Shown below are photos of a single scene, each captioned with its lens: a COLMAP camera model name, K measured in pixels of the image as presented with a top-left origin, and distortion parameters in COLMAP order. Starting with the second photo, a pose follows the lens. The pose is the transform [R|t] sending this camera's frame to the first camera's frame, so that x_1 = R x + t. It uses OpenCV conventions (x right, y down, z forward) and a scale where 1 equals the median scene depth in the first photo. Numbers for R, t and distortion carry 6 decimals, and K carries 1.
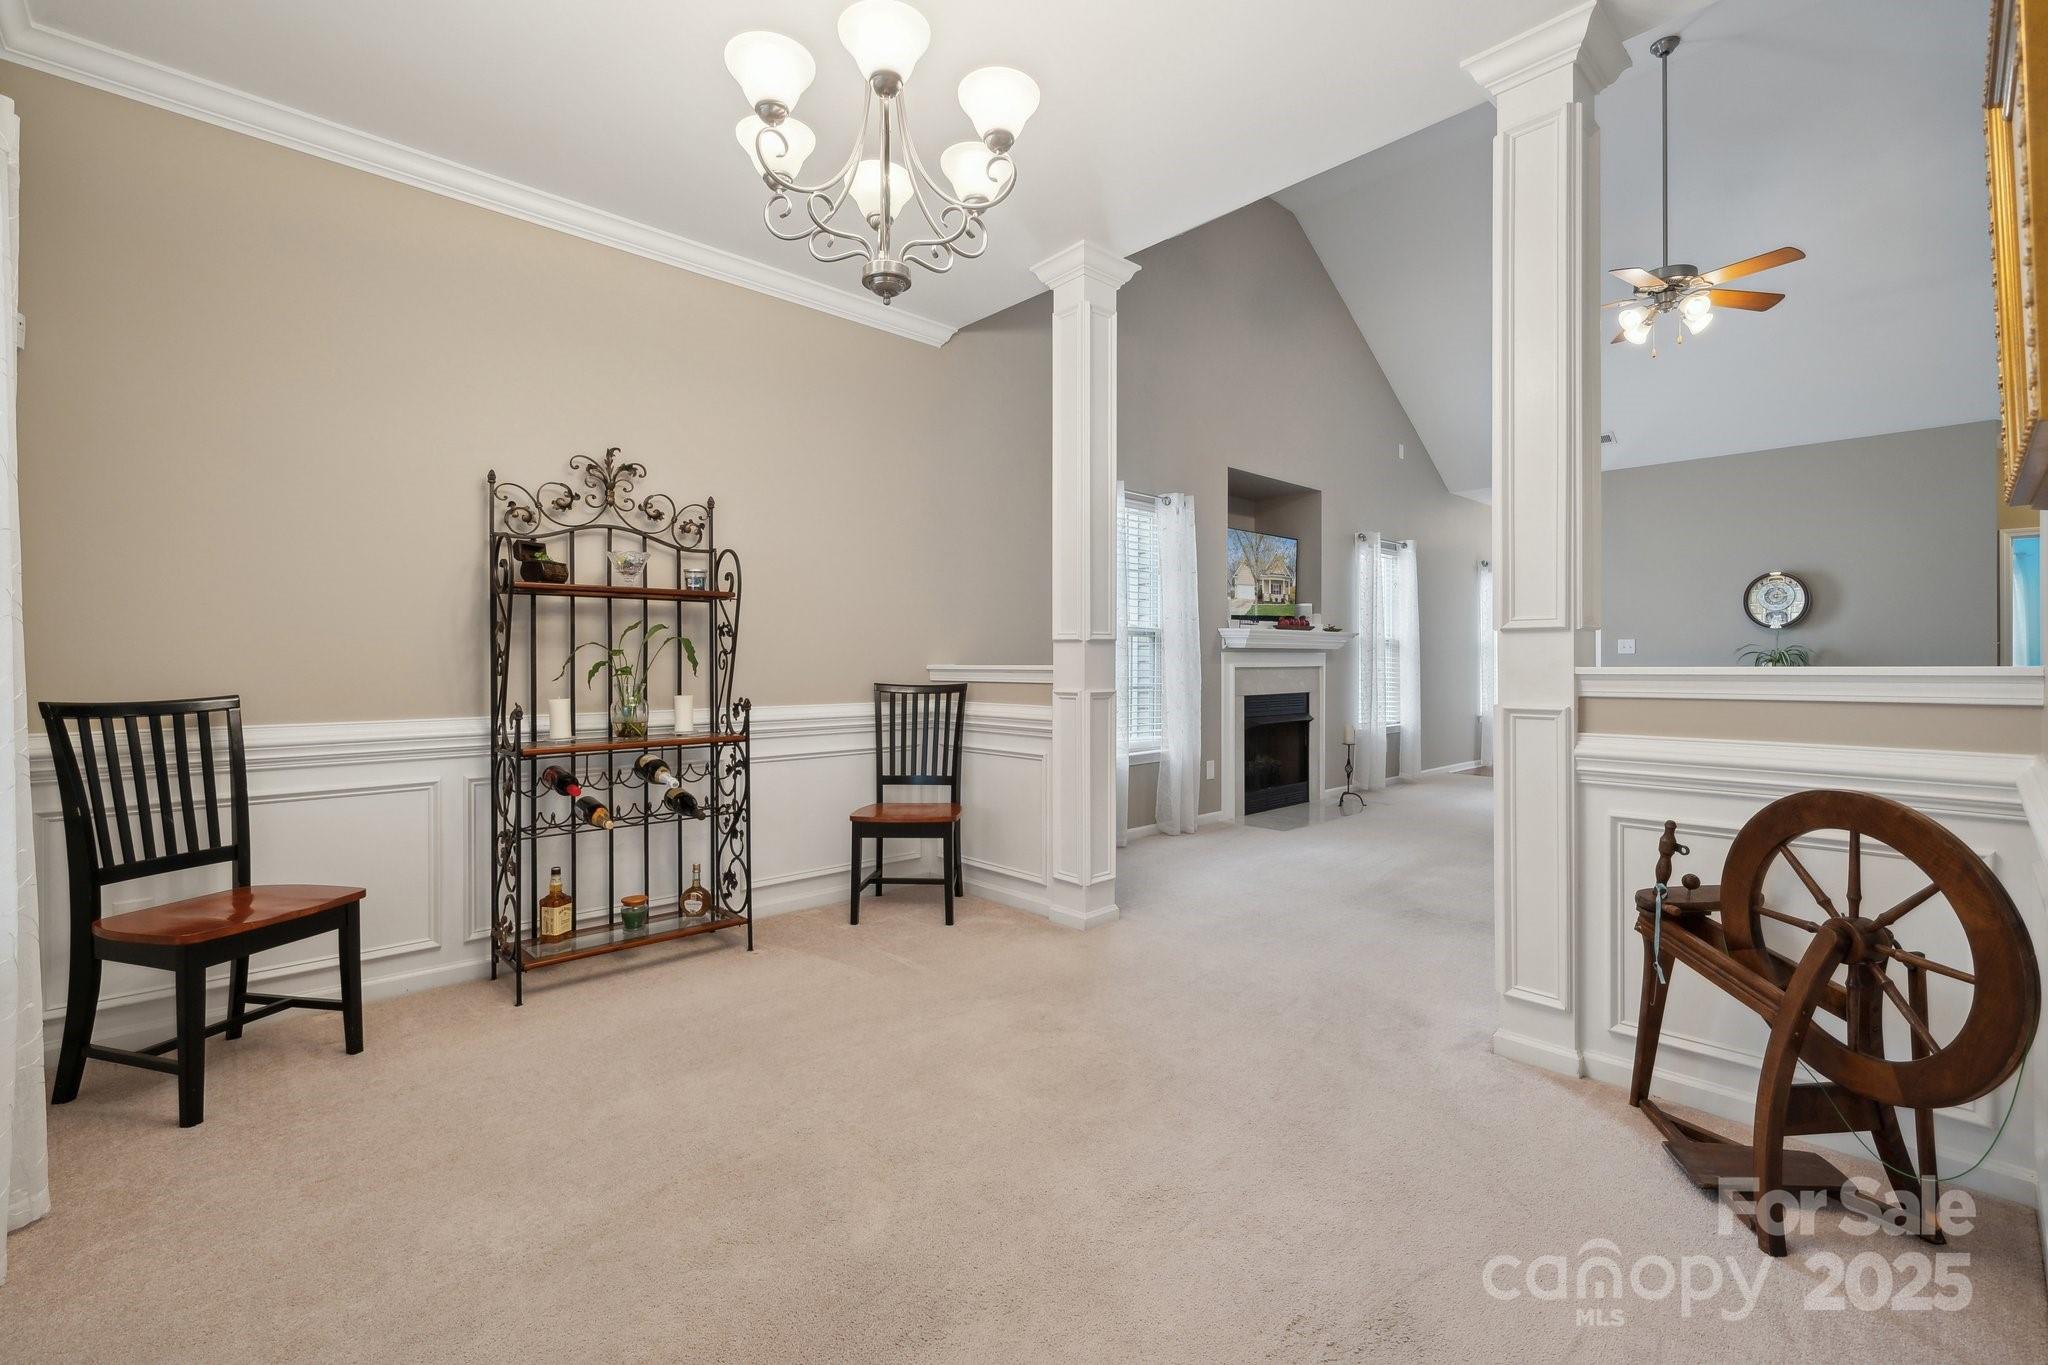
lens RADIAL K [[894.7, 0, 1027.9], [0, 894.7, 655.2], [0, 0, 1]] dist [0.015169, -0.014145]
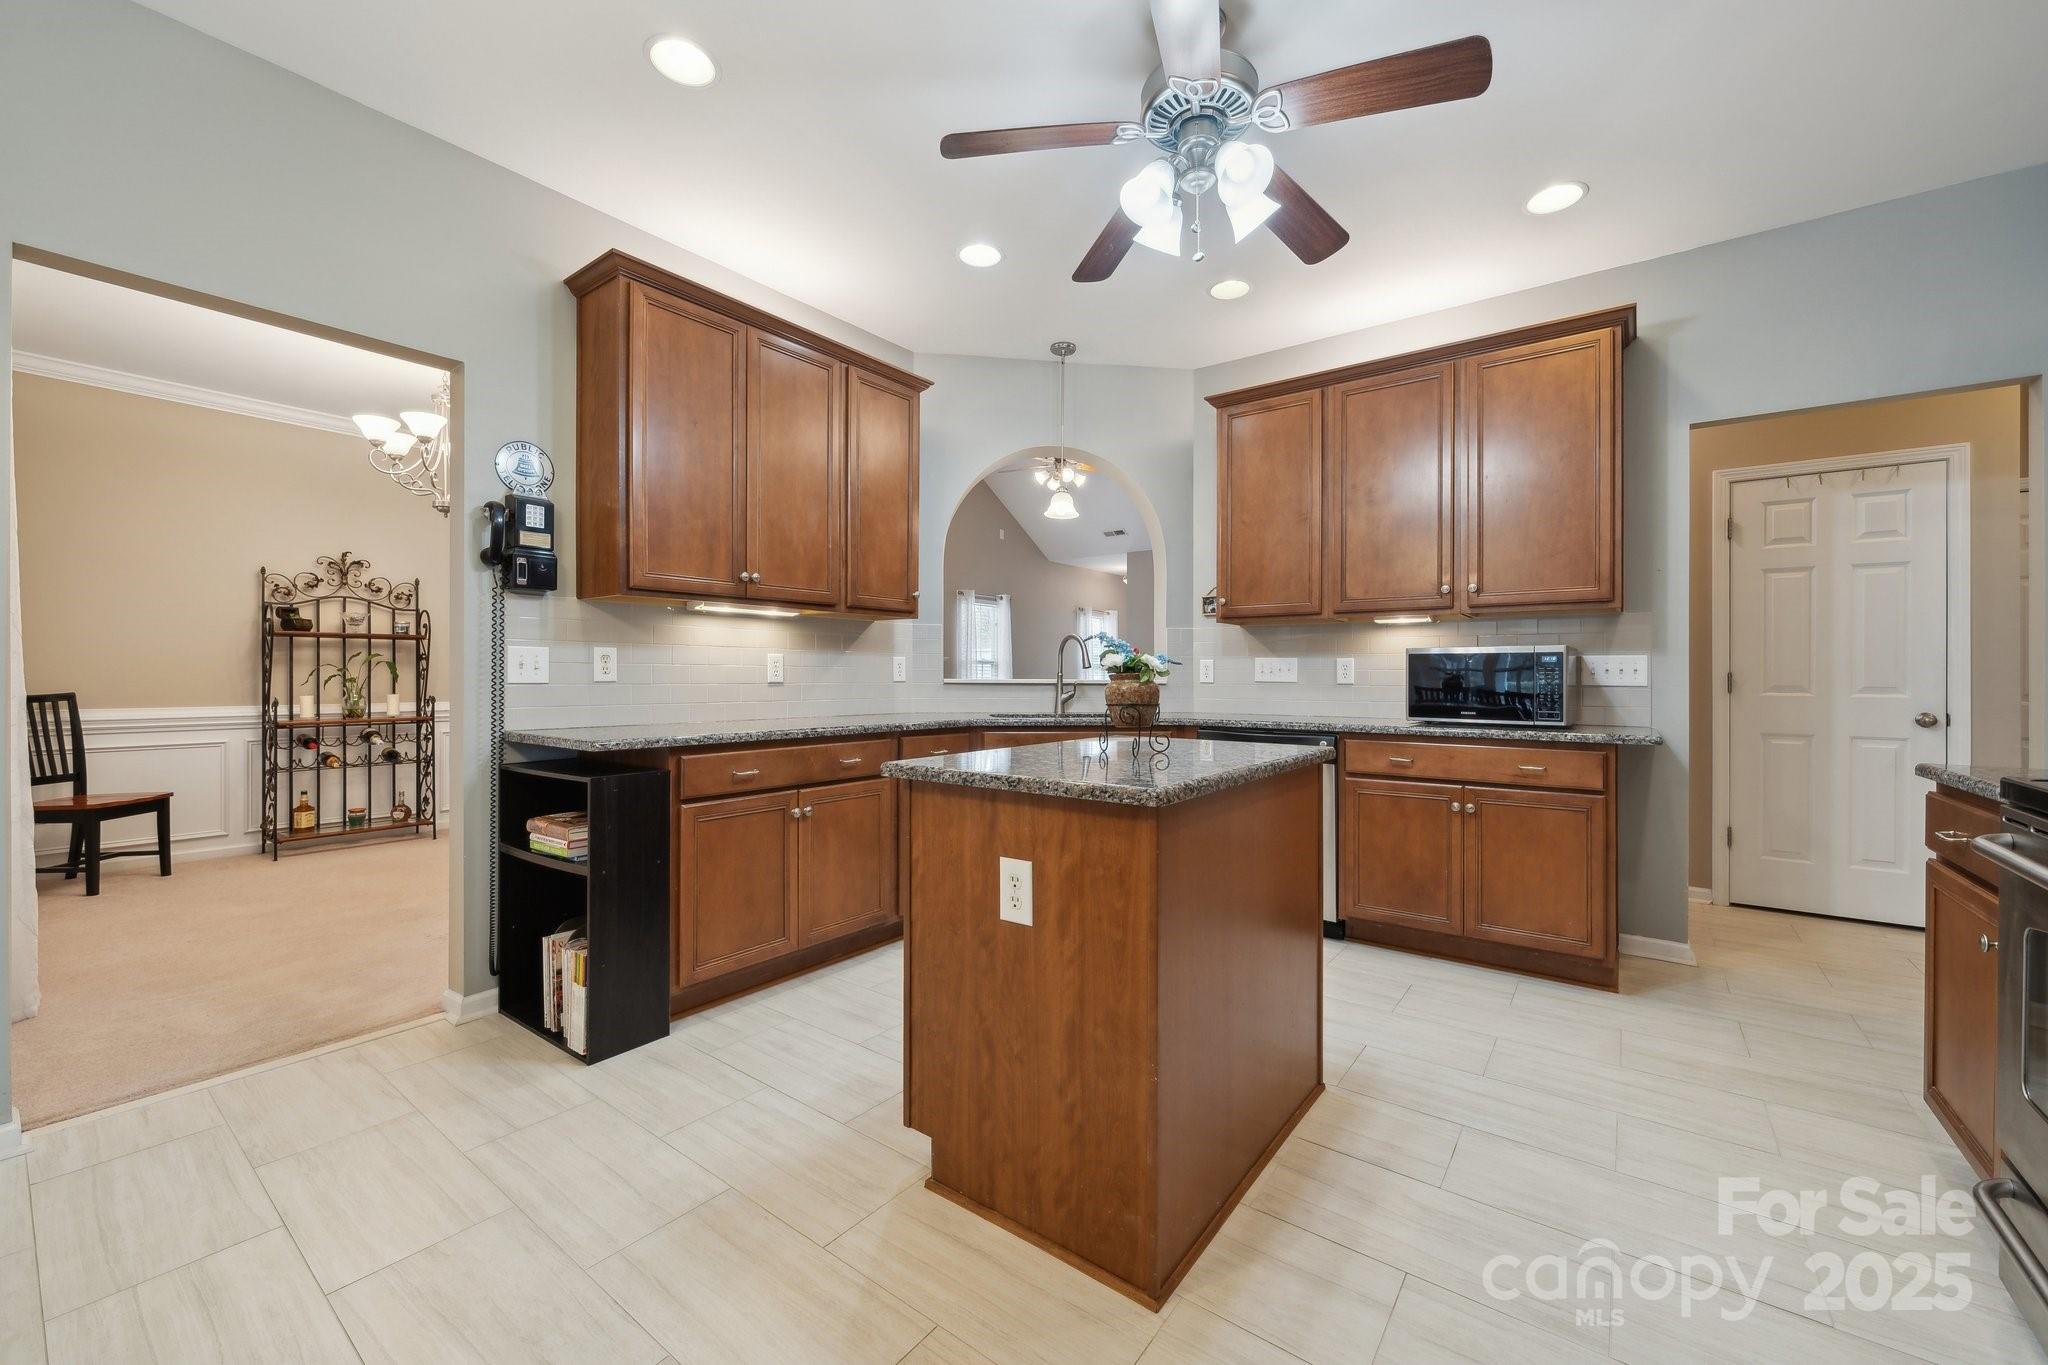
lens RADIAL K [[792.4, 0, 1036.5], [0, 792.4, 674.1], [0, 0, 1]] dist [-0.003951, -0.000328]
pose [[0.985724, -0.000092, 0.168367, 0.622803], [0.000126, 1.000000, -0.000192, 0.006370], [-0.168367, 0.000210, 0.985724, -0.764081]]
